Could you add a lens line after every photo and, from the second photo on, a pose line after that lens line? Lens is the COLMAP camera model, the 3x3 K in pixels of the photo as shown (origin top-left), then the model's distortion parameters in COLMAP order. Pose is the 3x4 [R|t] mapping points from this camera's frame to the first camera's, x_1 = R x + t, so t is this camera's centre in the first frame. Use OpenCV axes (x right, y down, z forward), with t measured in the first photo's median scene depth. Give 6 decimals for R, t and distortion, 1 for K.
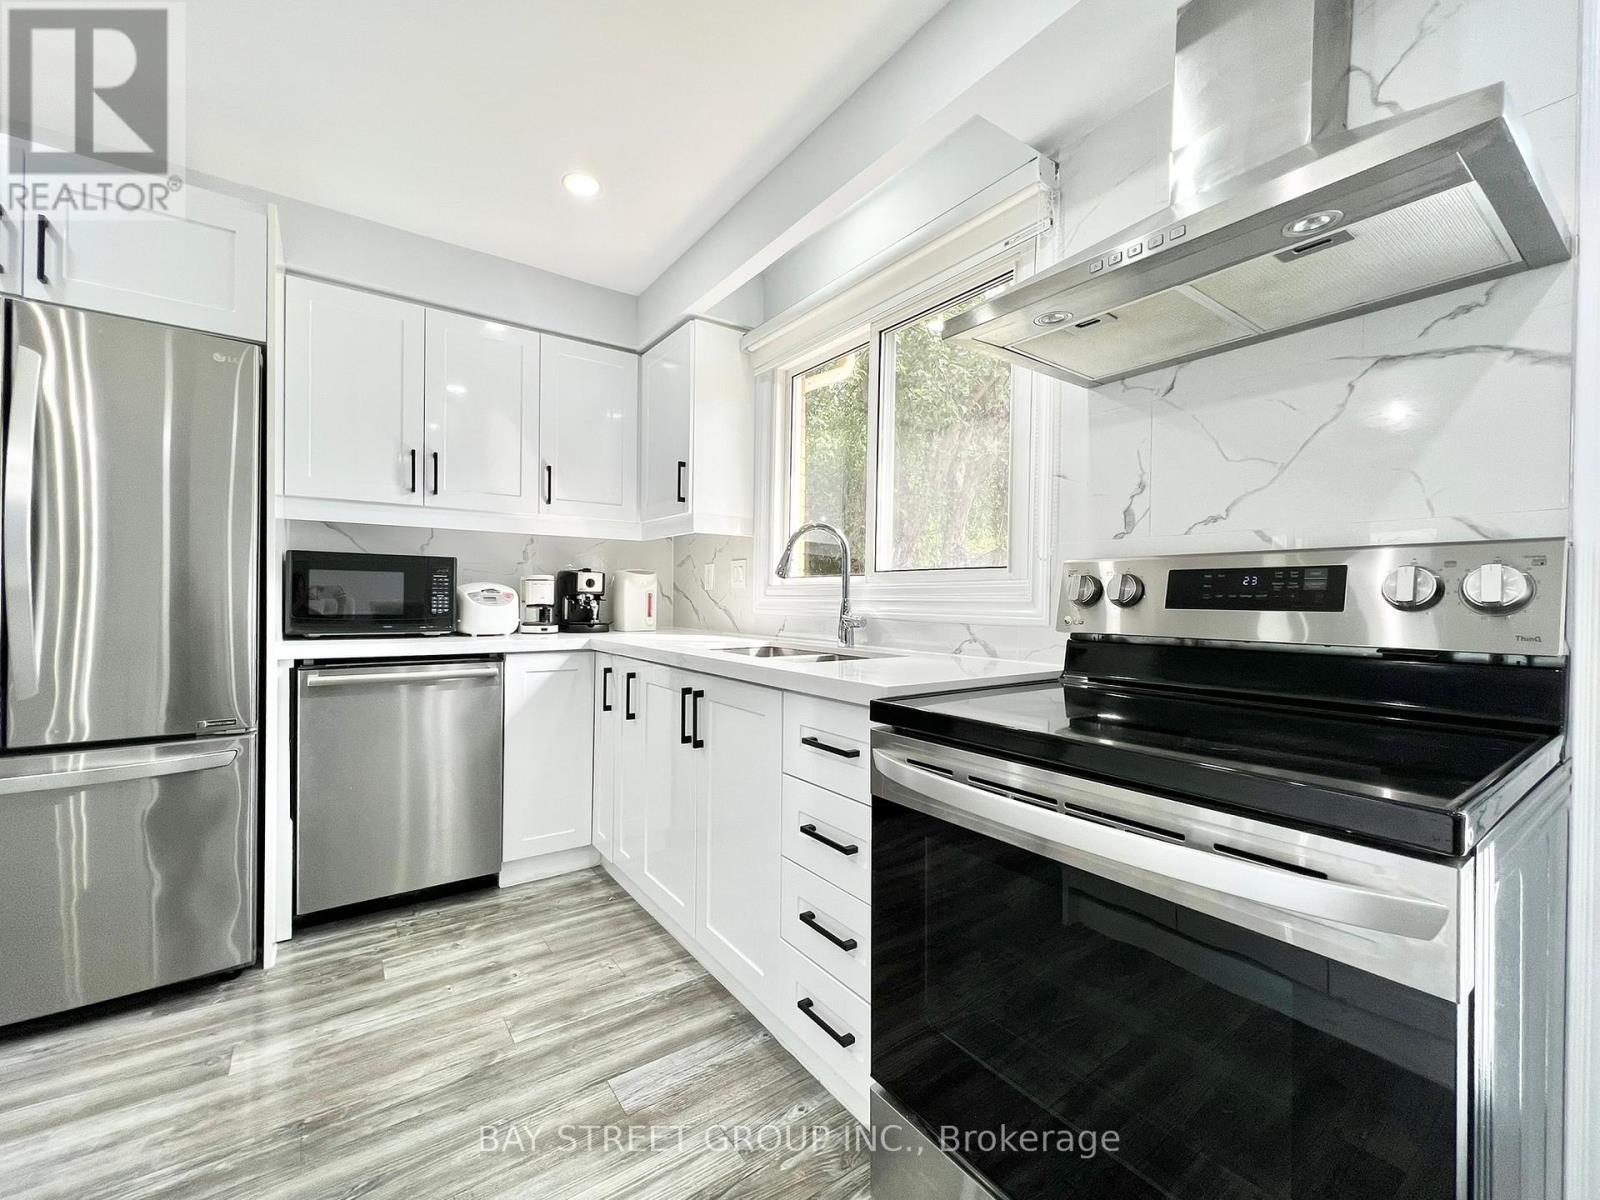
lens RADIAL K [[664.9, 0, 800.0], [0, 664.9, 600.0], [0, 0, 1]] dist [0.000558, 0.000025]
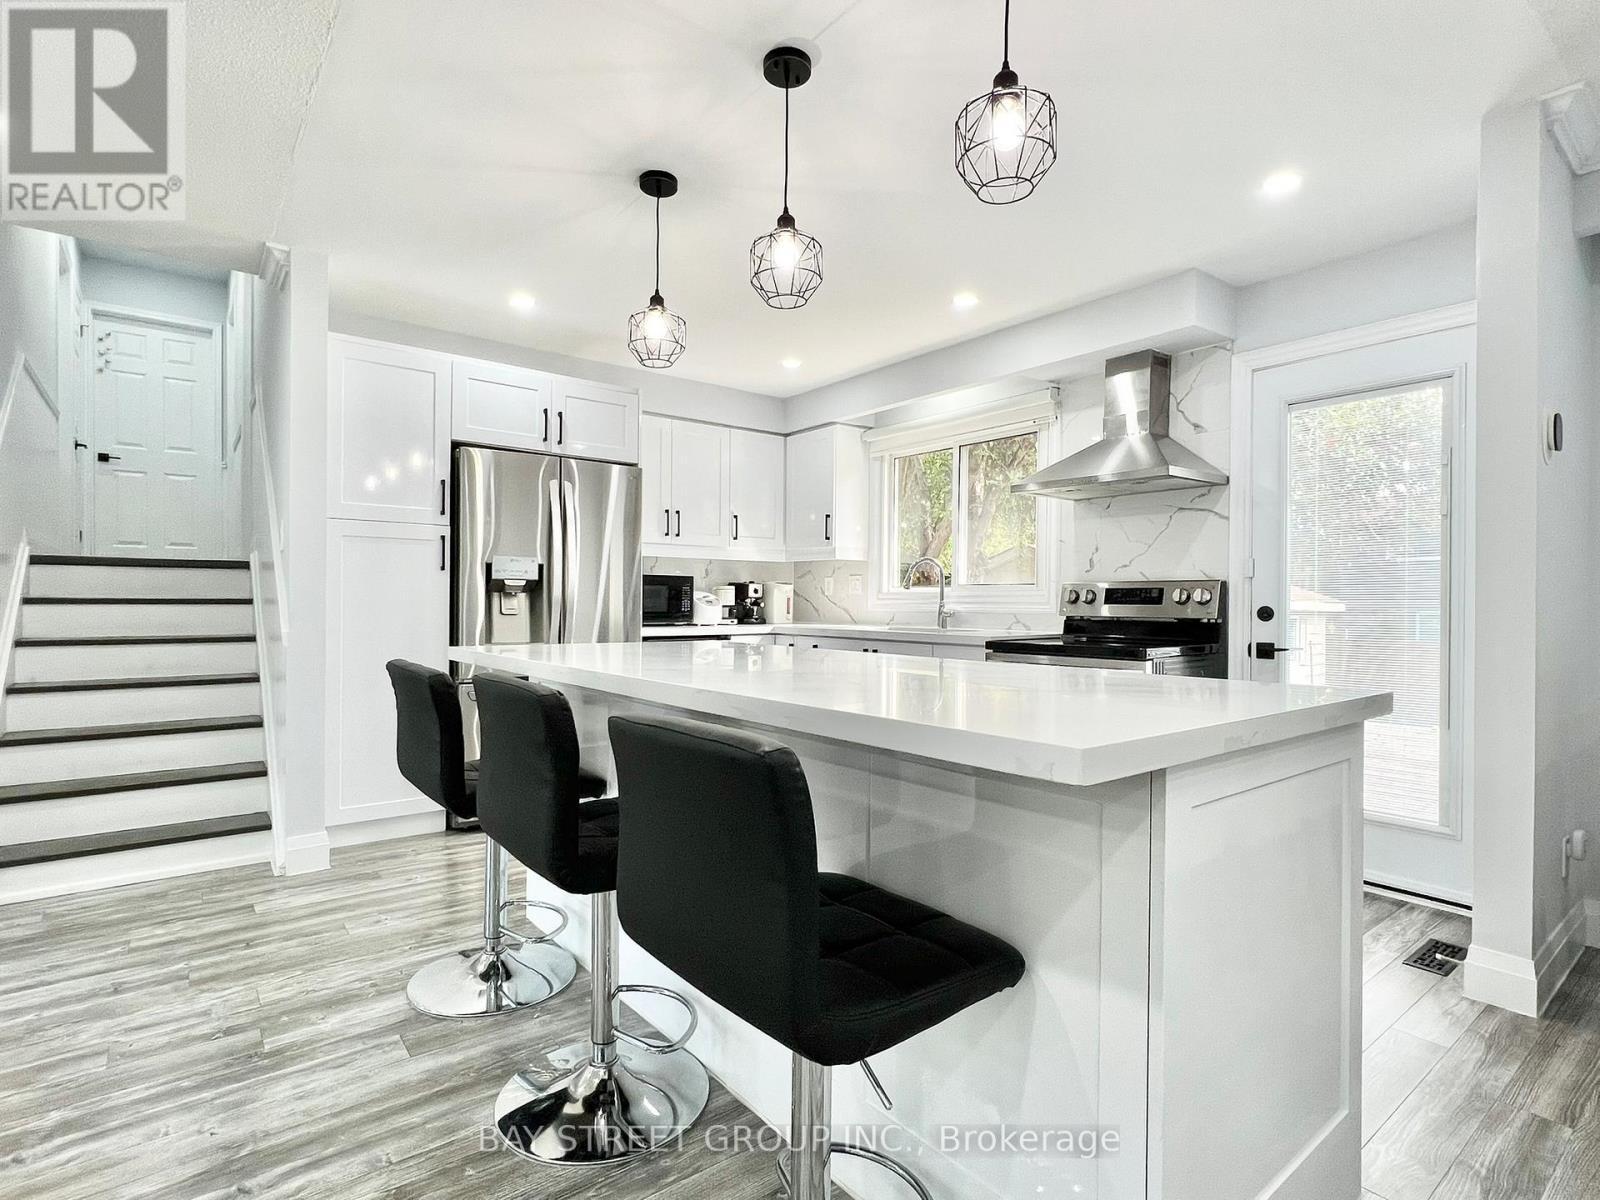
lens RADIAL K [[806.7, 0, 801.5], [0, 806.7, 602.7], [0, 0, 1]] dist [-0.001426, -0.000080]
pose [[0.999053, -0.004638, 0.043253, -0.386597], [0.004608, 0.999989, 0.000780, -0.000324], [-0.043256, -0.000579, 0.999064, -1.083007]]
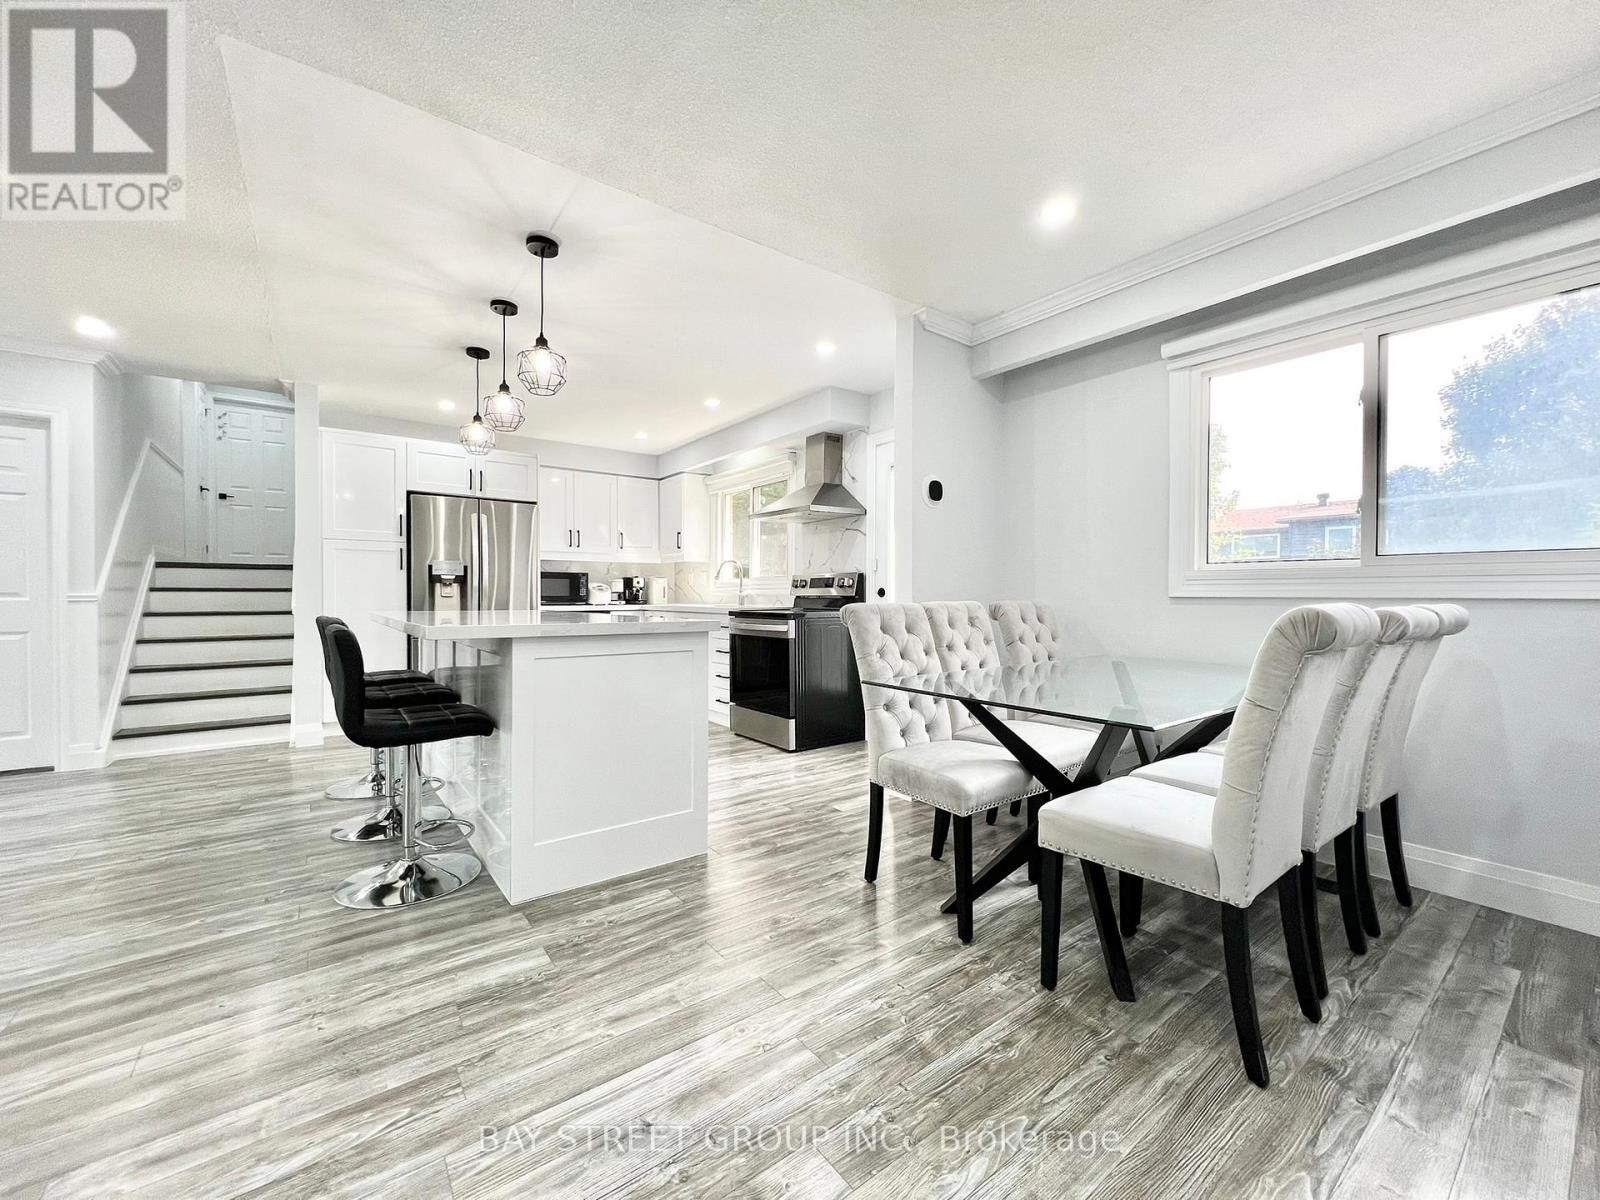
lens RADIAL K [[638.7, 0, 800.0], [0, 638.7, 600.0], [0, 0, 1]] dist [-0.000622, 0.000493]
pose [[0.999661, -0.009944, 0.024073, 0.242821], [0.009785, 0.999930, 0.006702, 0.032608], [-0.024138, -0.006465, 0.999688, -1.586247]]
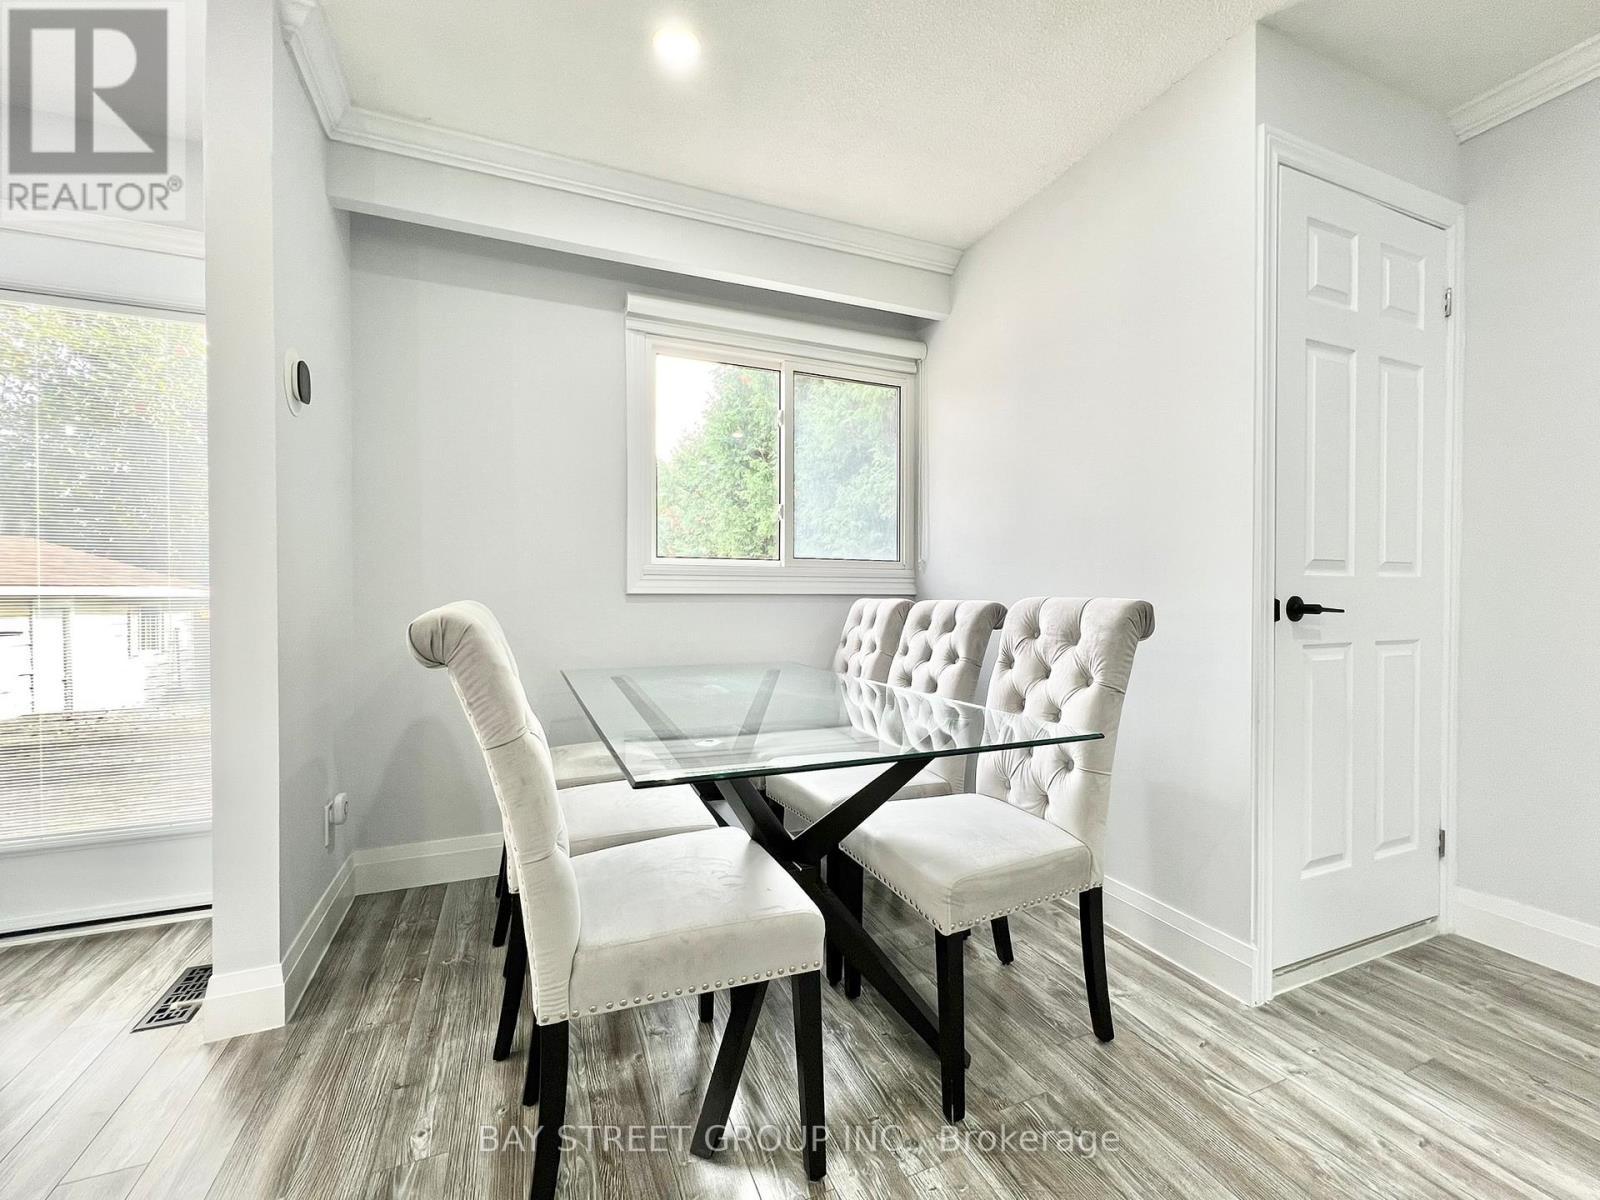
lens RADIAL K [[664.9, 0, 800.0], [0, 664.9, 600.0], [0, 0, 1]] dist [0.000558, 0.000025]
pose [[0.224611, -0.020471, 0.974234, -0.032386], [0.003326, 0.999790, 0.020241, 0.030949], [-0.974443, -0.001307, 0.224632, -0.859385]]
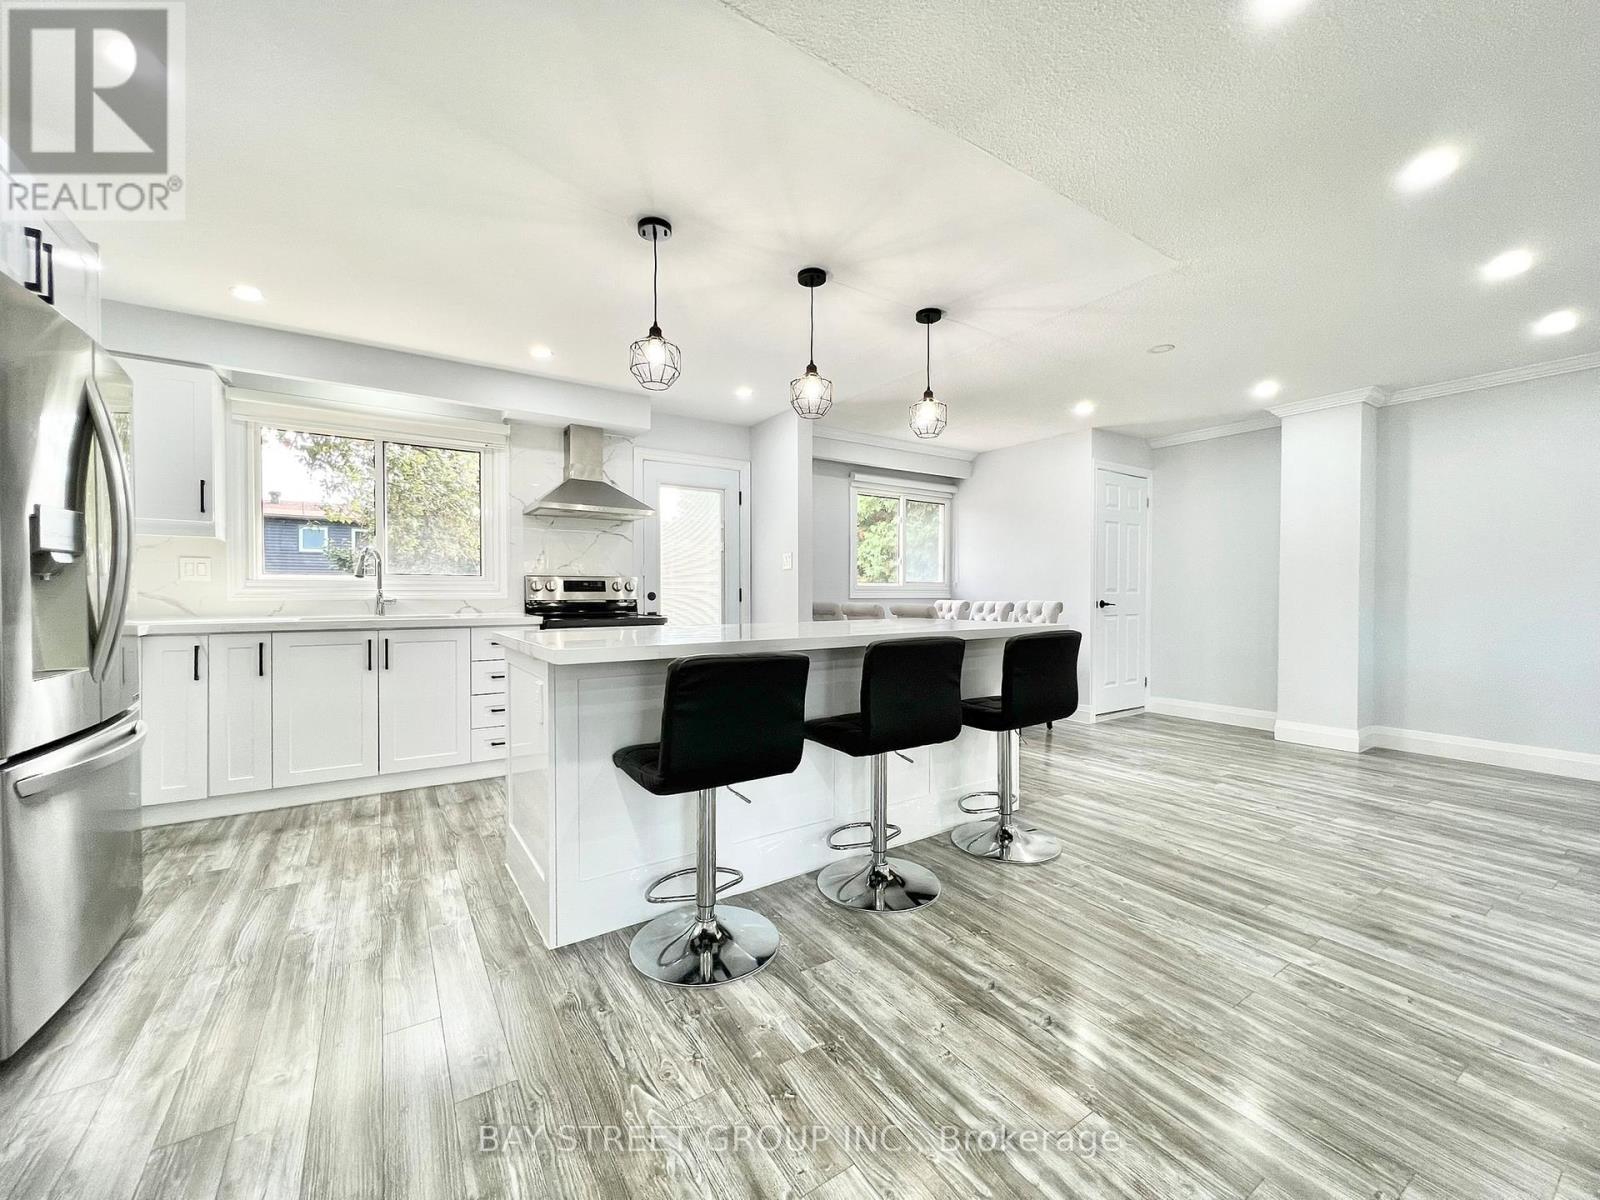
lens RADIAL K [[638.7, 0, 800.0], [0, 638.7, 600.0], [0, 0, 1]] dist [-0.000622, 0.000493]
pose [[0.036785, -0.023789, 0.999040, -1.598969], [-0.000179, 0.999716, 0.023812, -0.013630], [-0.999323, -0.001054, 0.036771, -0.195800]]
